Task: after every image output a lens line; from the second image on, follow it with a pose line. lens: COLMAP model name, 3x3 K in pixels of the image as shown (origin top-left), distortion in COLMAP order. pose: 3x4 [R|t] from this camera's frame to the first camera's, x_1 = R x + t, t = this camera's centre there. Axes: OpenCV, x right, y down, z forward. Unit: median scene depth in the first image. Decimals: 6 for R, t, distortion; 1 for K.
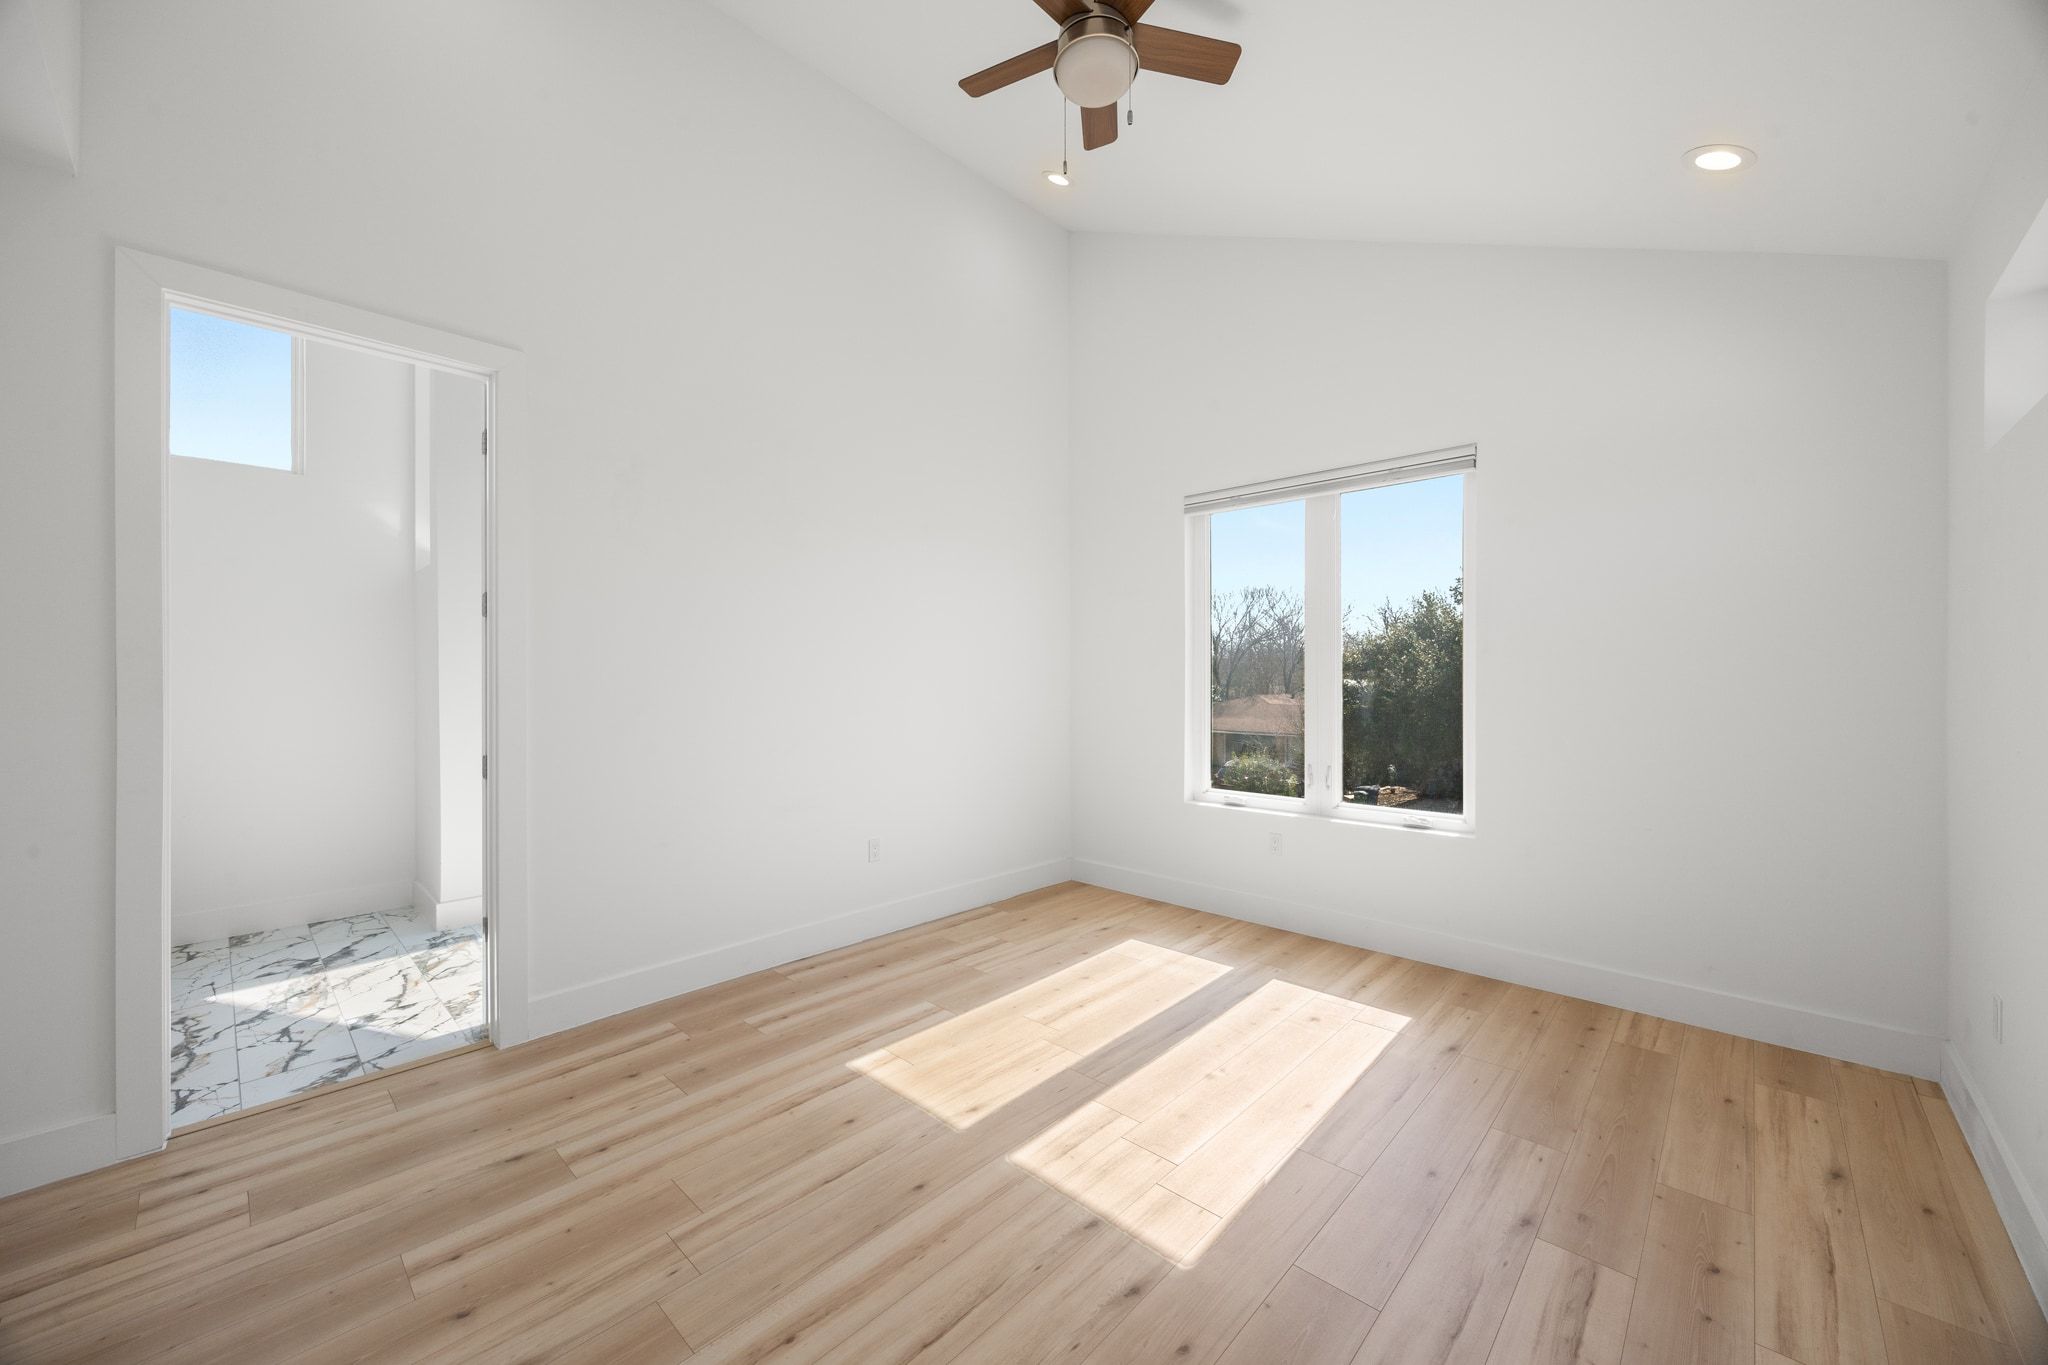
lens RADIAL K [[777.3, 0, 1018.1], [0, 777.3, 677.6], [0, 0, 1]] dist [-0.003297, -0.000369]
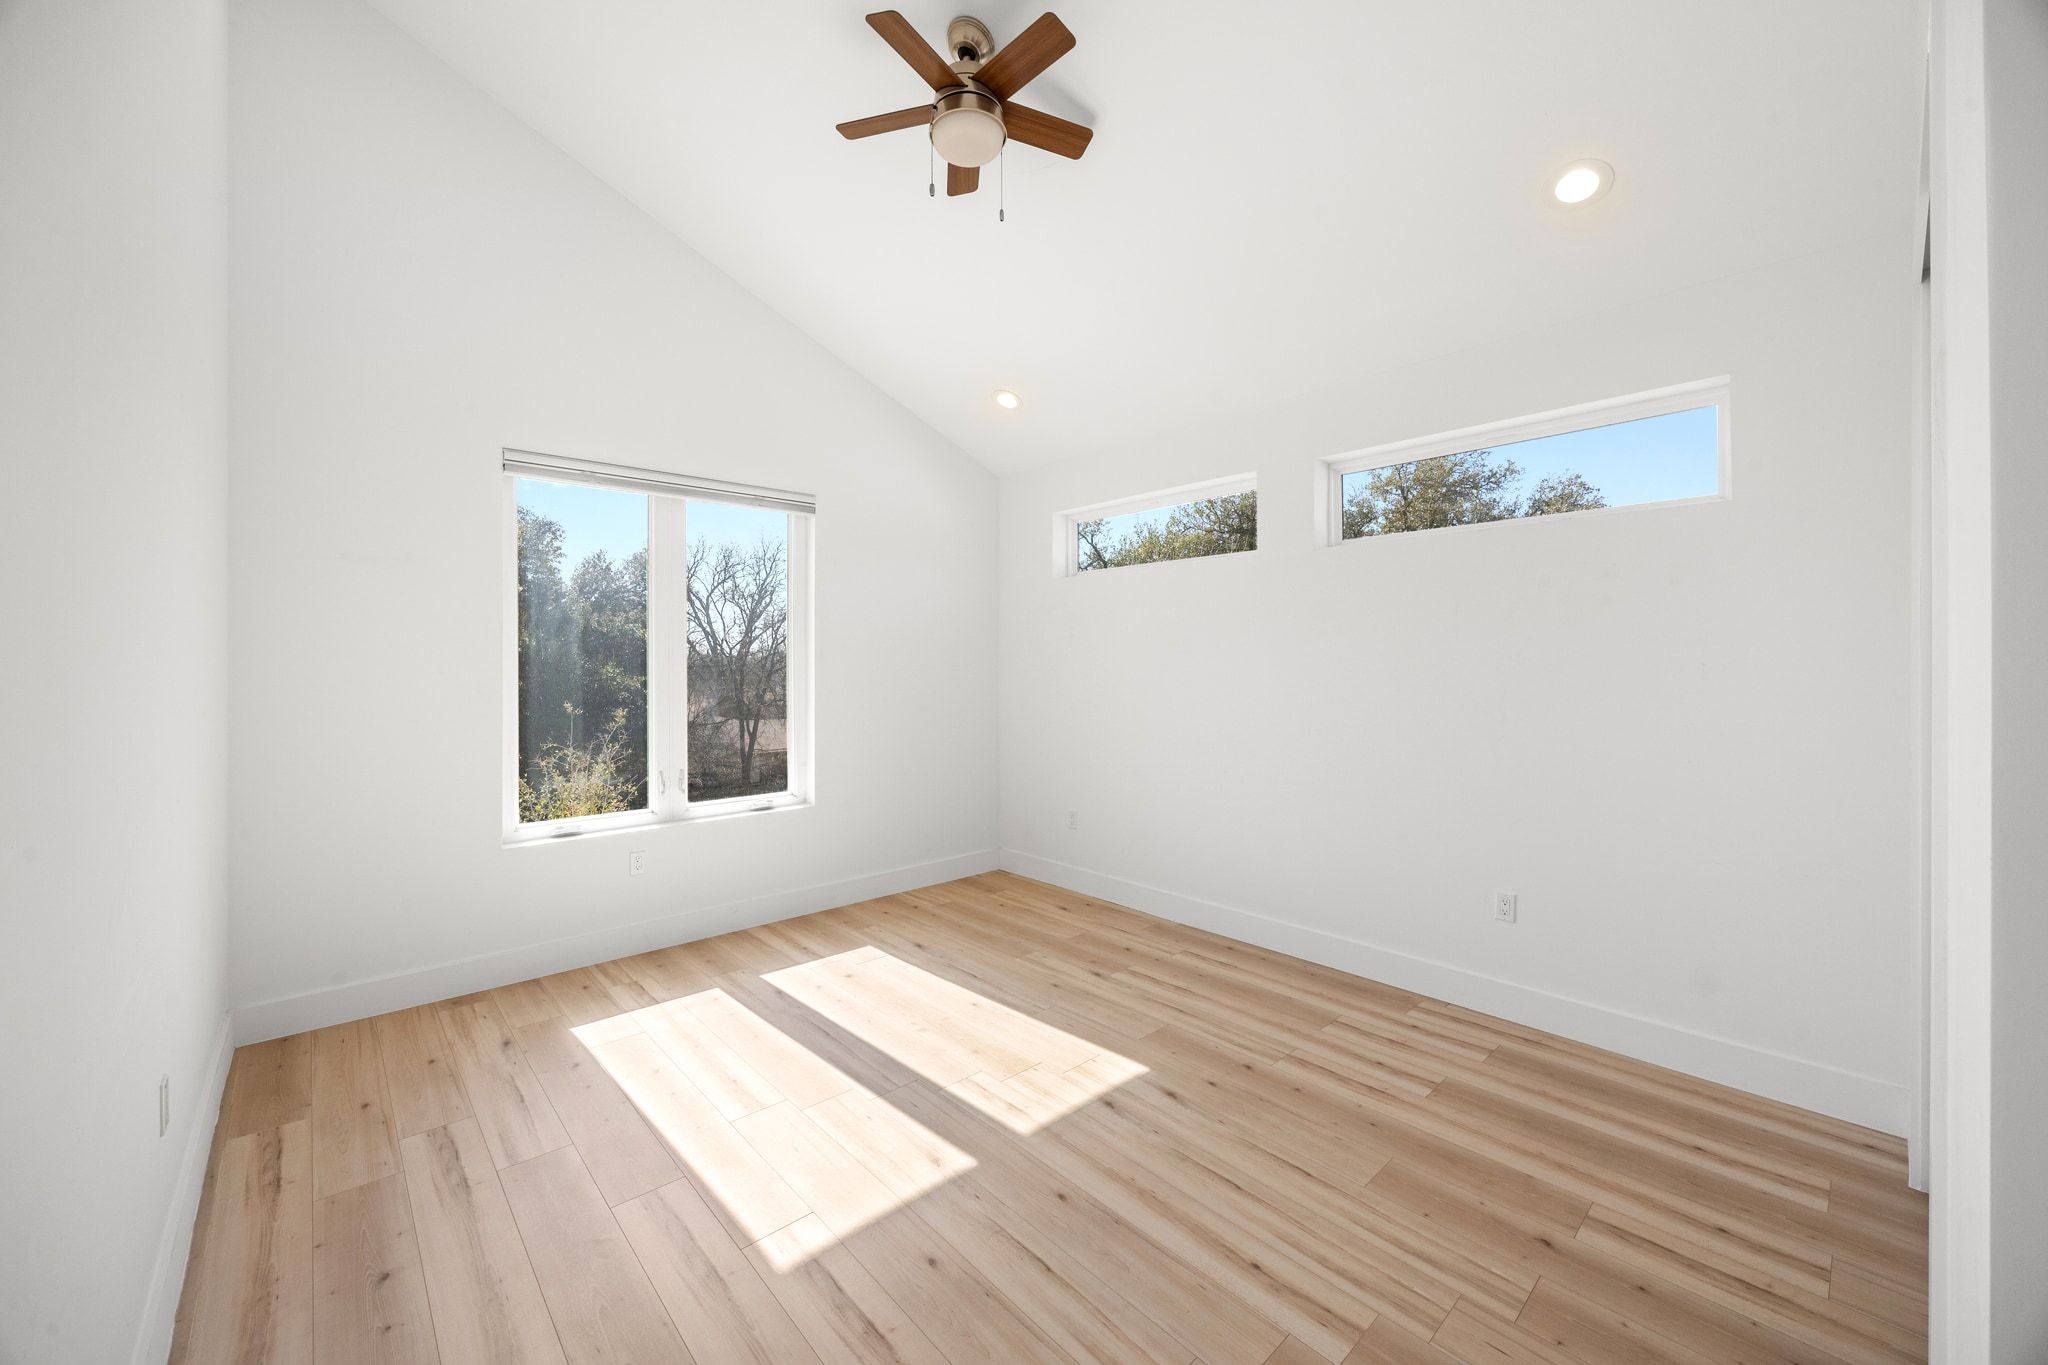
lens RADIAL K [[777.3, 0, 1024.2], [0, 777.3, 665.2], [0, 0, 1]] dist [-0.003297, -0.000369]
pose [[0.070334, 0.000175, 0.997523, -0.893468], [0.005256, 0.999986, -0.000546, -0.030098], [-0.997510, 0.005282, 0.070332, 0.760235]]
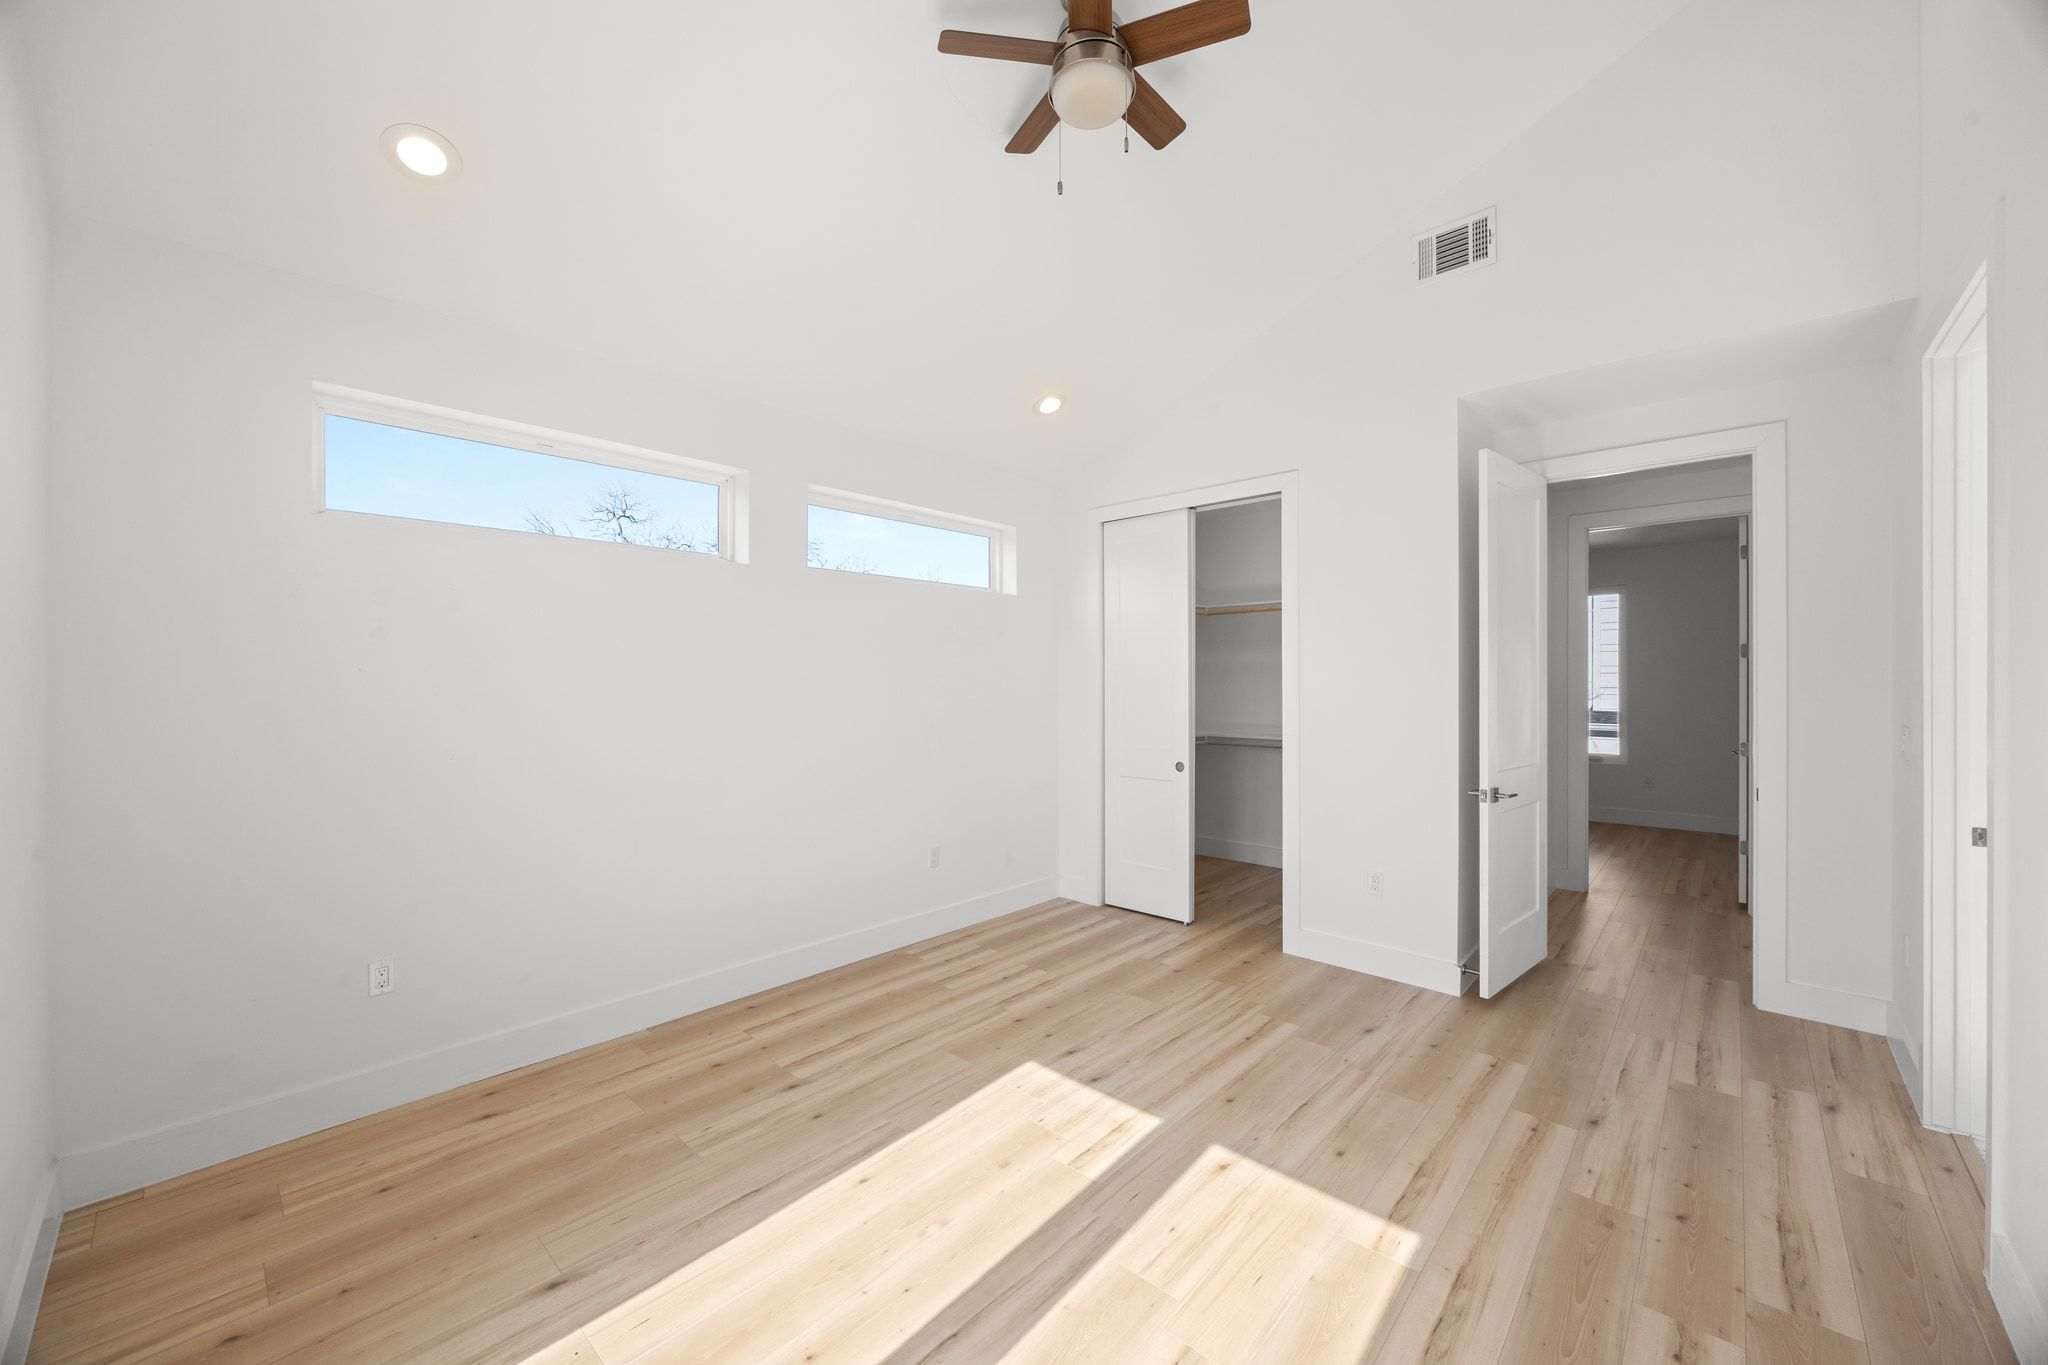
lens RADIAL K [[777.3, 0, 1023.0], [0, 777.3, 680.9], [0, 0, 1]] dist [-0.003297, -0.000369]
pose [[-0.999849, 0.003550, -0.016993, 0.183525], [0.003511, 0.999991, 0.002330, -0.035475], [0.017001, 0.002270, -0.999853, 1.782202]]
